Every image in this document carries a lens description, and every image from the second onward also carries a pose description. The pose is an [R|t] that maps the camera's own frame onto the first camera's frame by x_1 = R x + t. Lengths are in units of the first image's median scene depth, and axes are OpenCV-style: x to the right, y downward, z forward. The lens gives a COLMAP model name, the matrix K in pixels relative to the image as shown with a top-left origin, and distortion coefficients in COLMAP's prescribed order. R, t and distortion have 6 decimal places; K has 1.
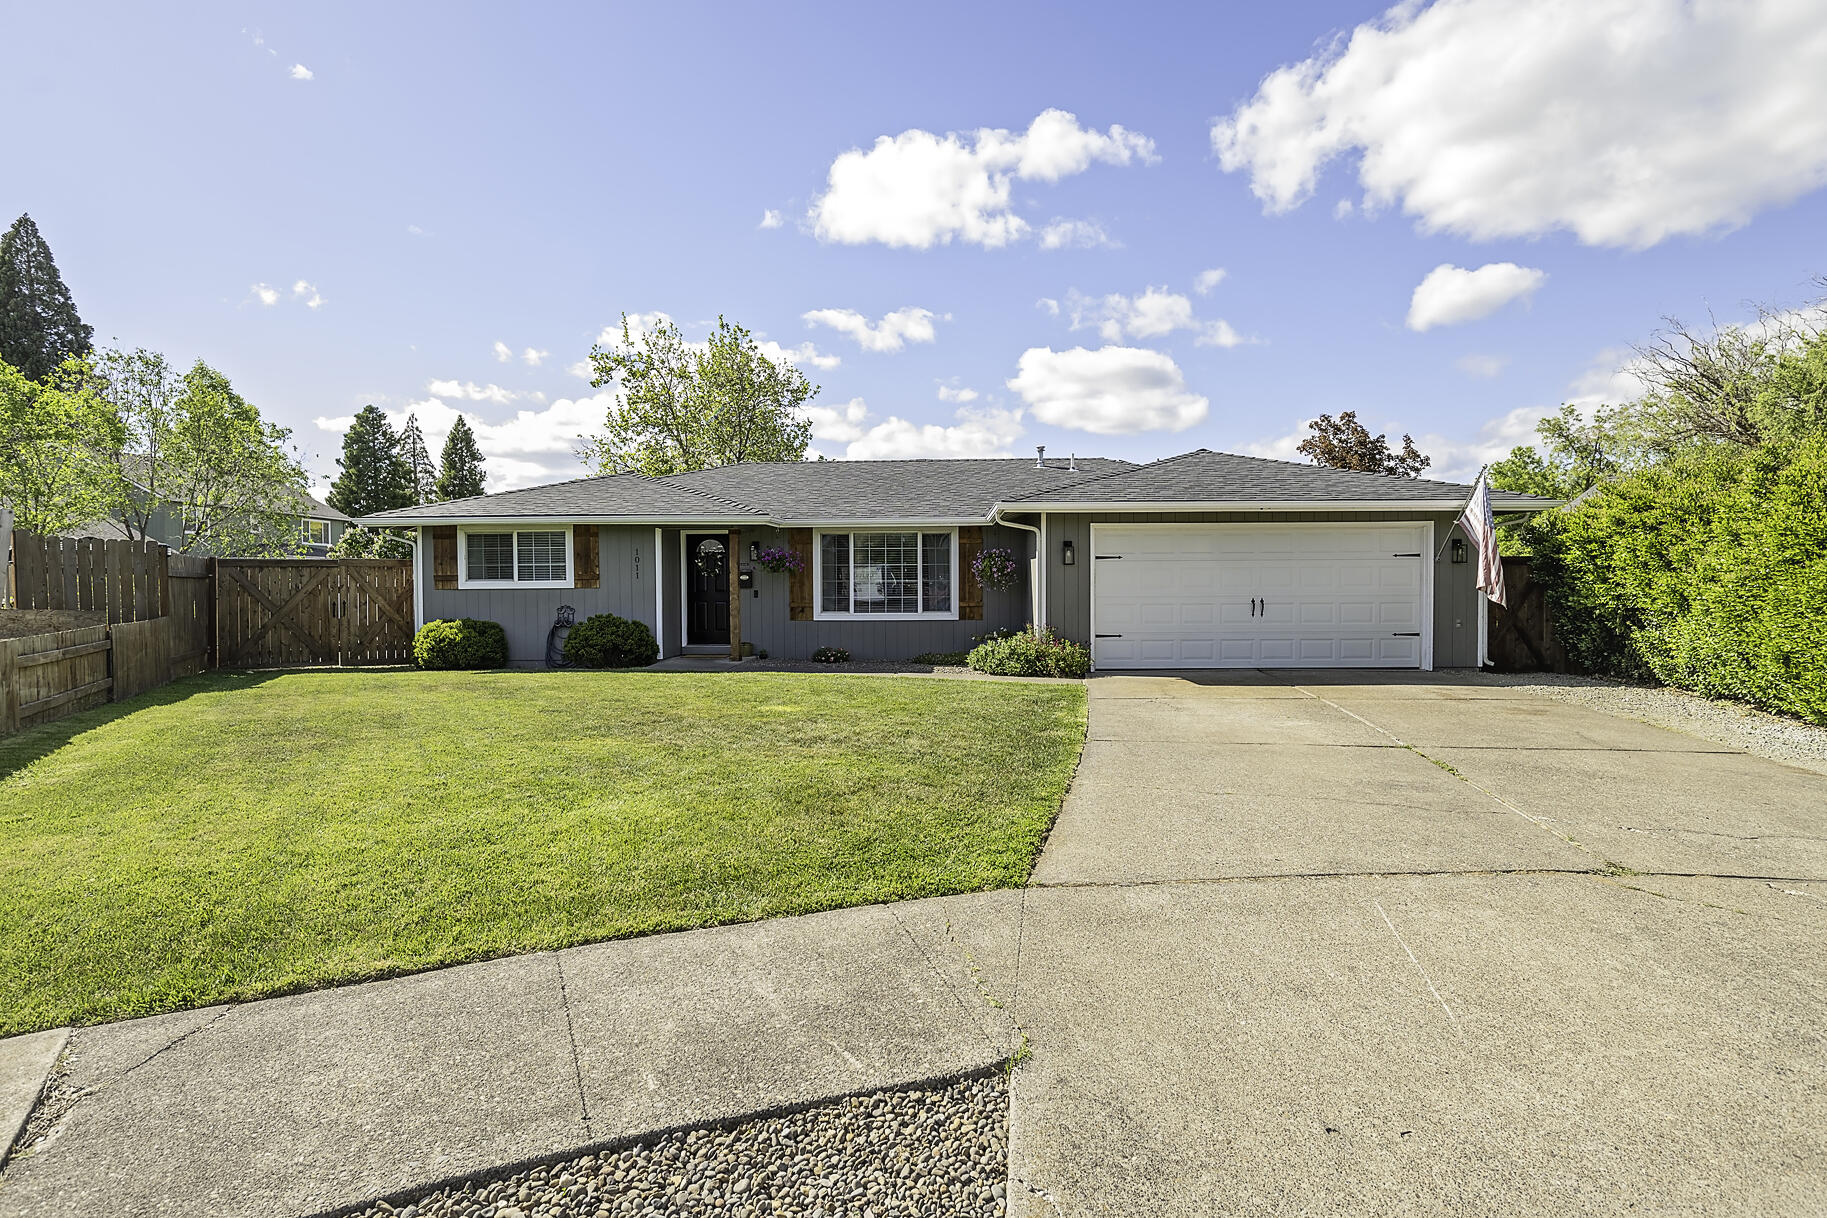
lens RADIAL K [[928.8, 0, 918.3], [0, 928.8, 612.5], [0, 0, 1]] dist [-0.004183, 0.001940]
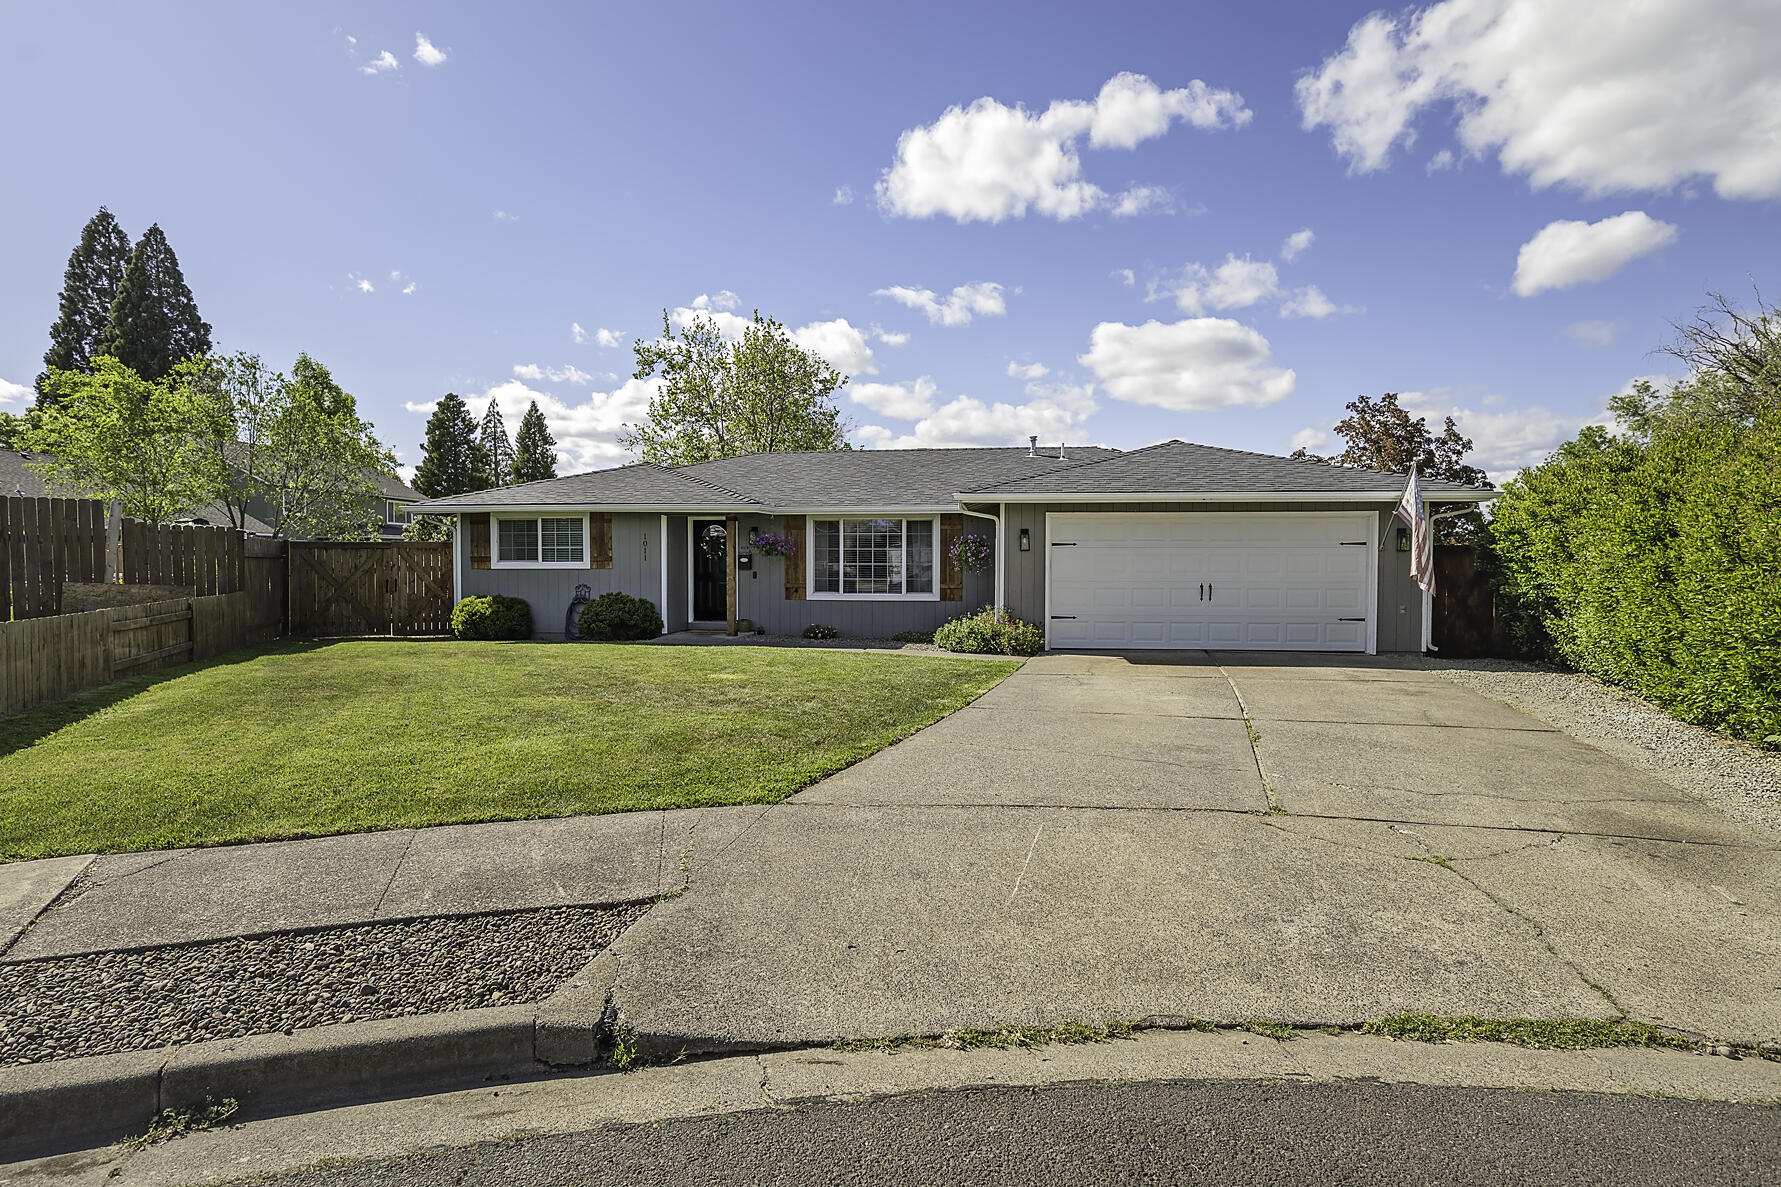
lens RADIAL K [[934.0, 0, 890.5], [0, 934.0, 593.5], [0, 0, 1]] dist [0.003482, 0.000848]
pose [[0.994620, 0.009971, -0.103113, 0.105398], [-0.009745, 0.999949, 0.002688, -0.002962], [0.103135, -0.001668, 0.994666, -0.080445]]
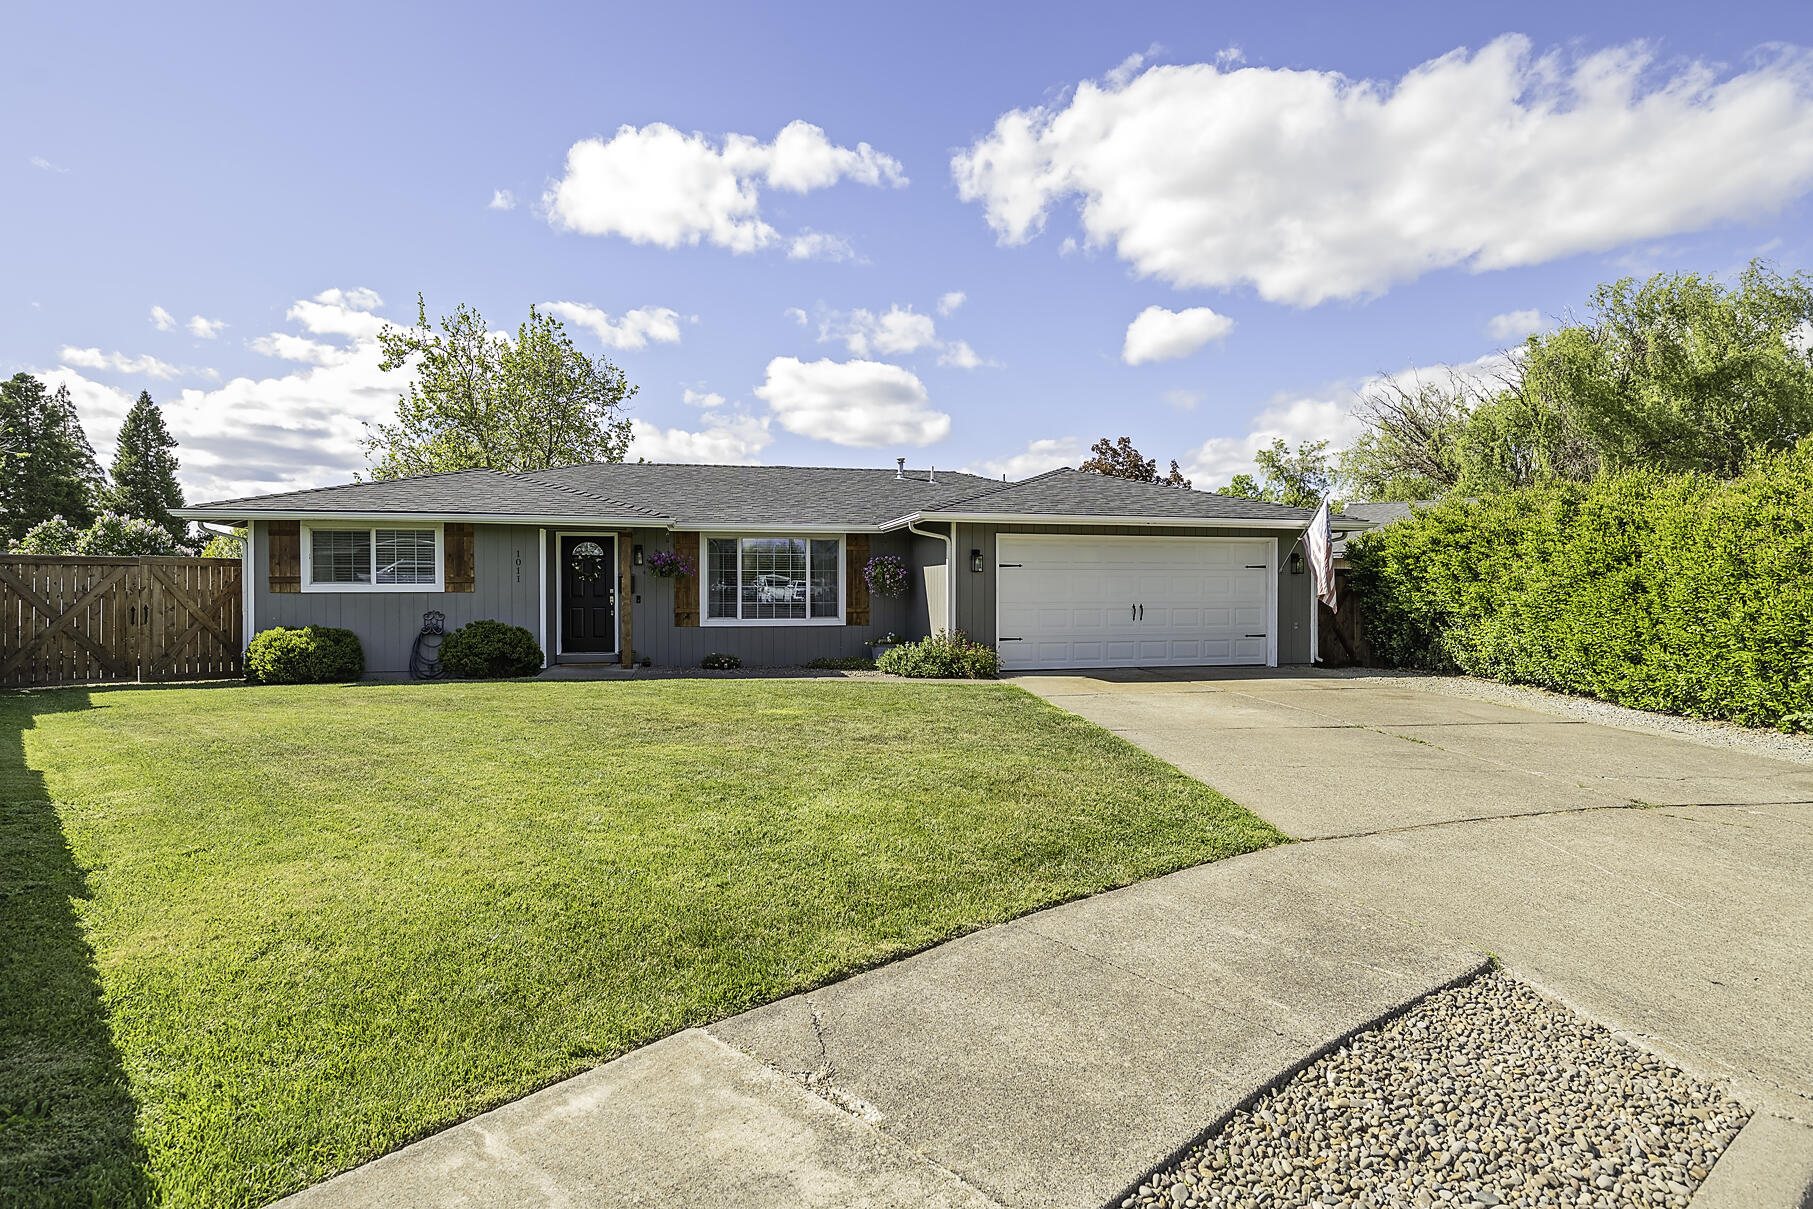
lens RADIAL K [[930.8, 0, 906.5], [0, 930.8, 604.5], [0, 0, 1]] dist [-0.002315, 0.001063]
pose [[0.967773, 0.001561, 0.251821, -0.161572], [0.002950, 0.999842, -0.017536, 0.003568], [-0.251809, 0.017714, 0.967615, -0.004172]]
